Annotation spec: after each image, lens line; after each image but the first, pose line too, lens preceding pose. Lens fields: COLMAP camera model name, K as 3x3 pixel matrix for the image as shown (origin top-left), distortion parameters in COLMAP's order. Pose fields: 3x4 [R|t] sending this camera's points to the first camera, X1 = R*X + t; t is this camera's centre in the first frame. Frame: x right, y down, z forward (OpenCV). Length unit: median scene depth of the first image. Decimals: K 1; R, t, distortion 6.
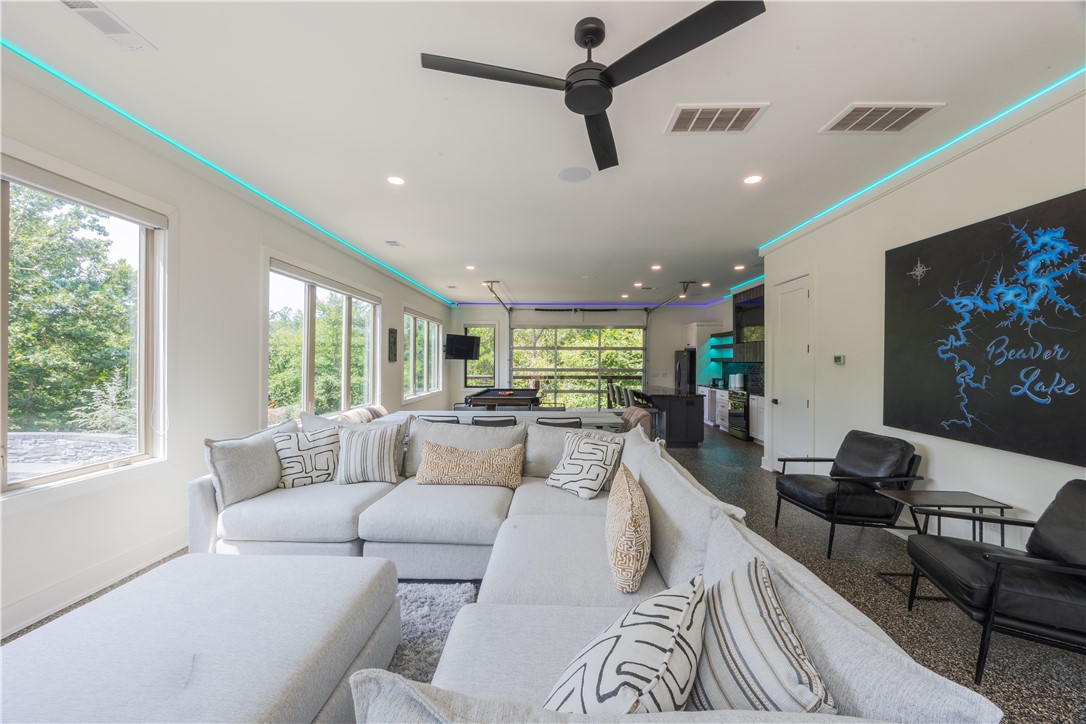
lens RADIAL K [[415.4, 0, 546.8], [0, 415.4, 357.2], [0, 0, 1]] dist [-0.003334, 0.000154]
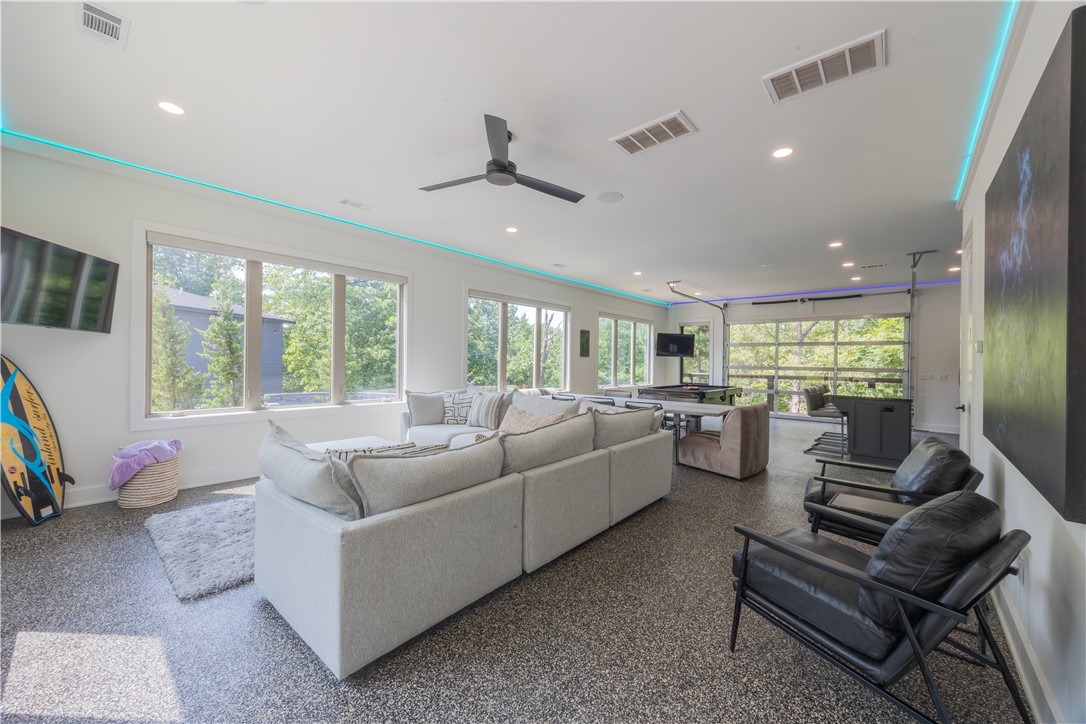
lens RADIAL K [[415.4, 0, 548.2], [0, 415.4, 363.6], [0, 0, 1]] dist [-0.003334, 0.000154]
pose [[0.761185, 0.009781, -0.648461, 0.236917], [-0.001731, 0.999913, 0.013050, 0.009987], [0.648532, -0.008811, 0.761136, -0.015697]]
